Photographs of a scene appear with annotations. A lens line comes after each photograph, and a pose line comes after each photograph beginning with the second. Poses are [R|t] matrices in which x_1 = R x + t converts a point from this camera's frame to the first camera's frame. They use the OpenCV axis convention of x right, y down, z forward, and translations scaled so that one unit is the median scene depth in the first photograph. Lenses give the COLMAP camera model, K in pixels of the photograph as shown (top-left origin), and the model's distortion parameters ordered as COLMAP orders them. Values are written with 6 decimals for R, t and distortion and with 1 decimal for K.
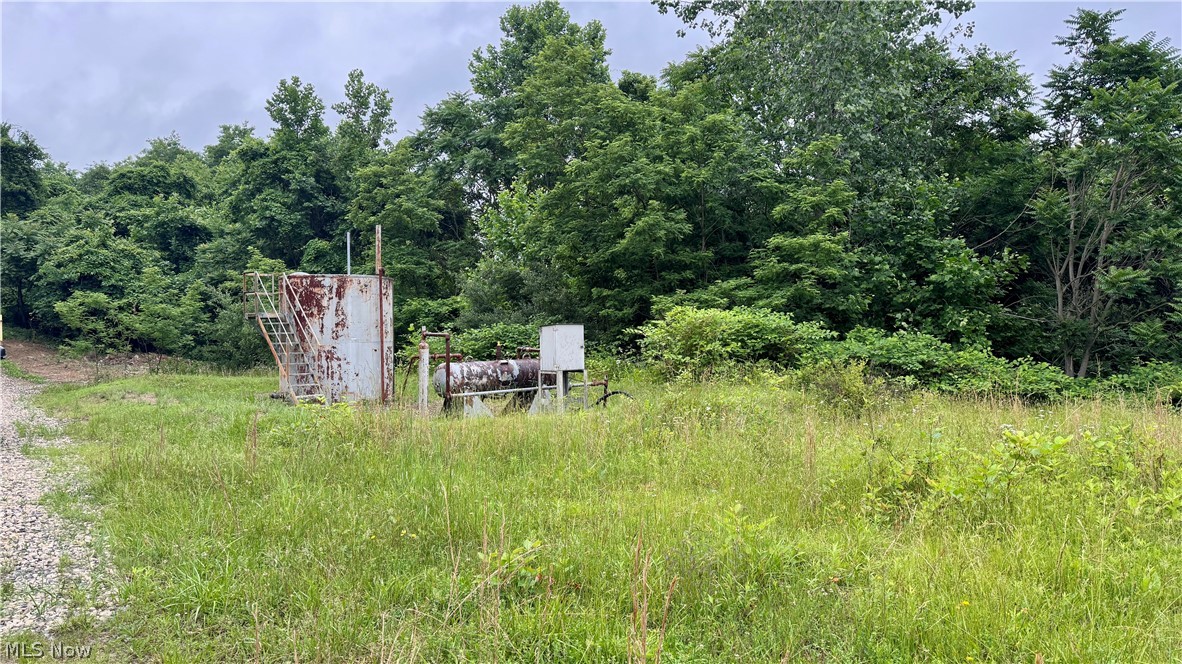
lens RADIAL K [[790.8, 0, 596.9], [0, 790.8, 341.0], [0, 0, 1]] dist [0.011616, -0.035422]
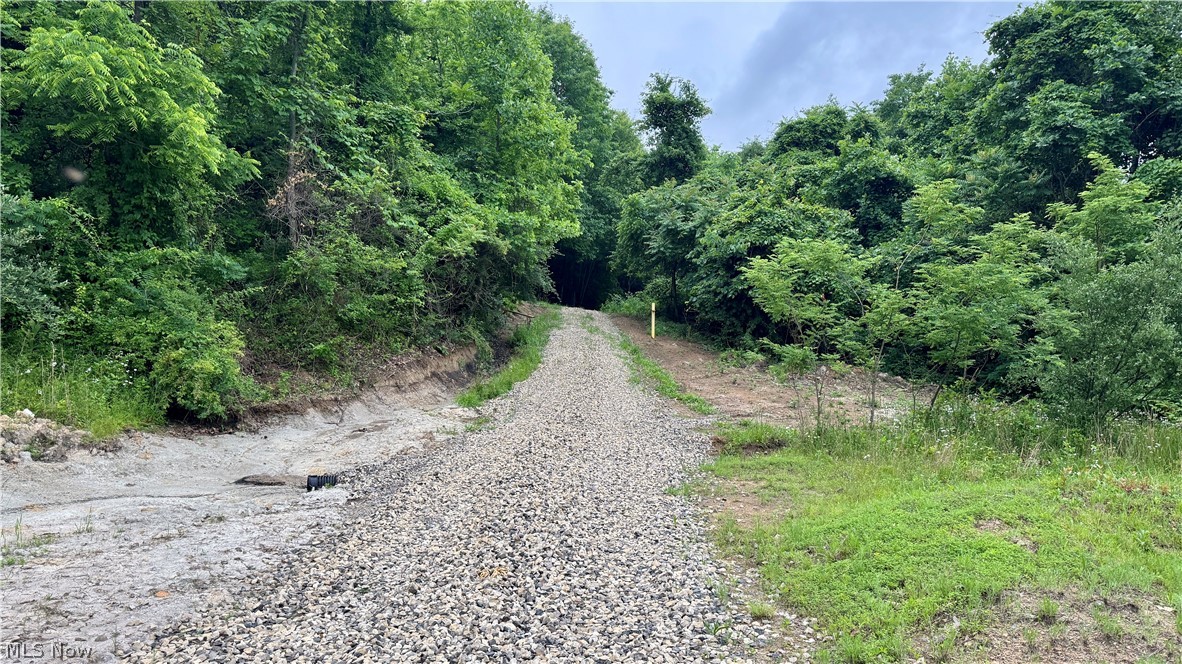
lens RADIAL K [[790.8, 0, 594.3], [0, 790.8, 332.2], [0, 0, 1]] dist [0.011616, -0.035422]
pose [[0.749434, 0.029984, -0.661400, -0.279159], [-0.043458, 0.999047, -0.003950, 0.000285], [0.660652, 0.031703, 0.750023, 0.370425]]
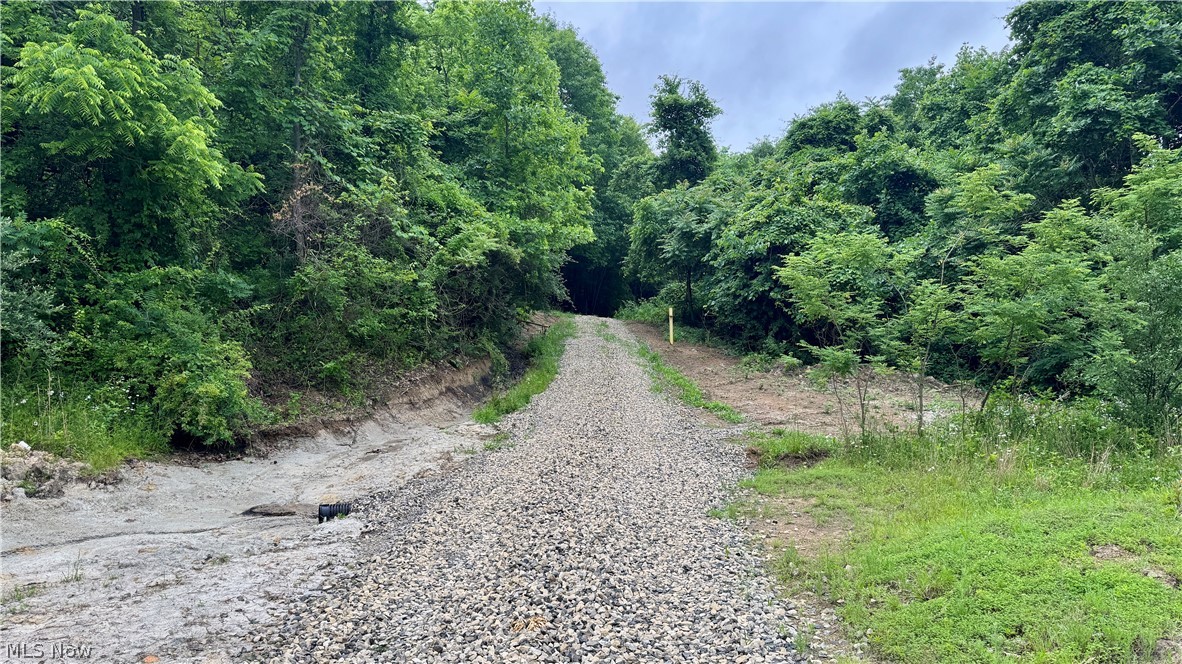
lens RADIAL K [[790.8, 0, 588.8], [0, 790.8, 322.2], [0, 0, 1]] dist [0.011616, -0.035422]
pose [[0.736003, -0.009203, -0.676916, -0.295330], [-0.011353, 0.999599, -0.025934, -0.000099], [0.676883, 0.026772, 0.735604, 0.381191]]
